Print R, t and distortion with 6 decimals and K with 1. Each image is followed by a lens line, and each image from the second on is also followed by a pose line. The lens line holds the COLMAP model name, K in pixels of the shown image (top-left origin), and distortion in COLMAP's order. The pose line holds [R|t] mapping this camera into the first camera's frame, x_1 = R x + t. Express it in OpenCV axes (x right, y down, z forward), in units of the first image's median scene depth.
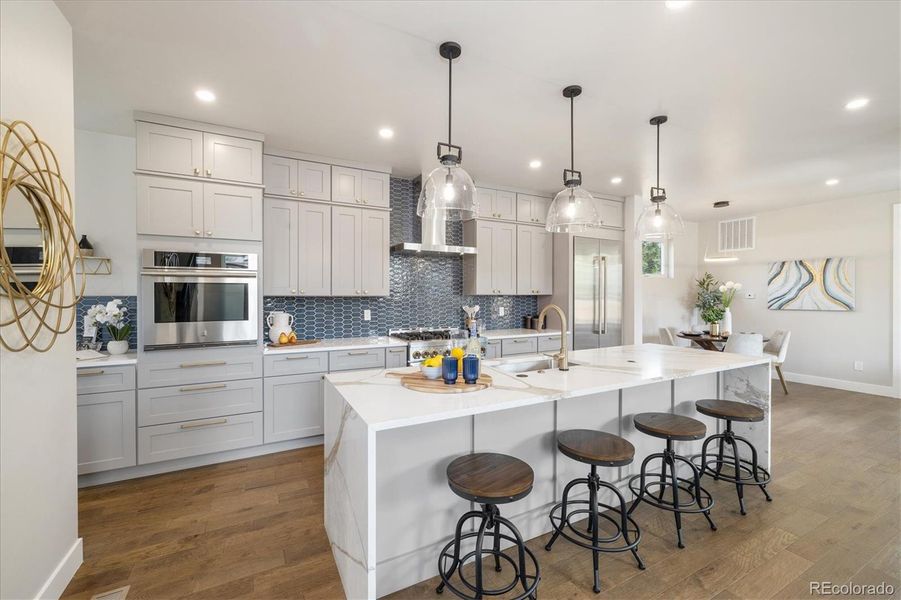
lens RADIAL K [[380.7, 0, 450.9], [0, 380.7, 299.4], [0, 0, 1]] dist [0.009588, -0.000062]
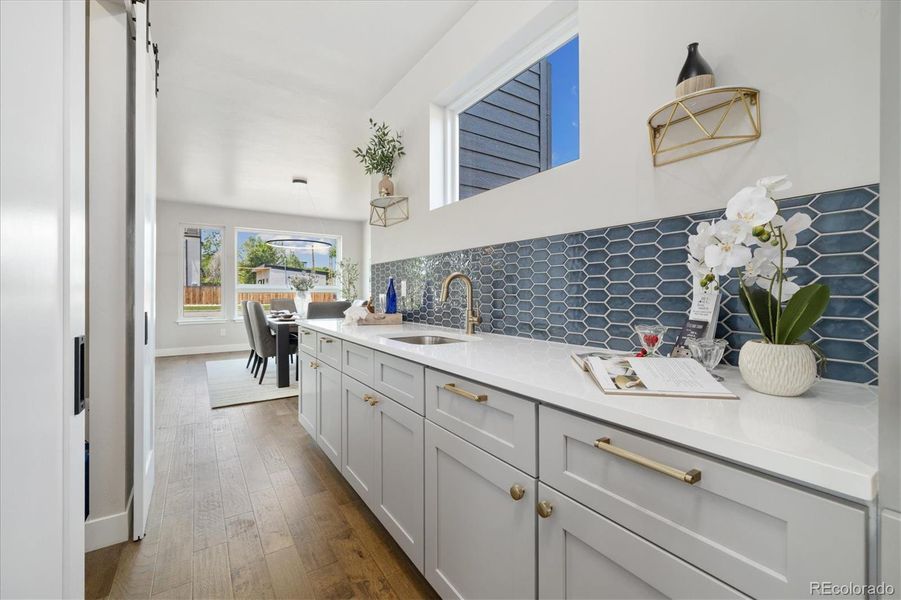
lens RADIAL K [[380.7, 0, 453.1], [0, 380.7, 299.2], [0, 0, 1]] dist [0.009588, -0.000062]
pose [[0.127050, 0.002652, -0.991893, -0.617621], [-0.002711, 0.999994, 0.002327, 0.076079], [0.991893, 0.002393, 0.127057, 0.726297]]
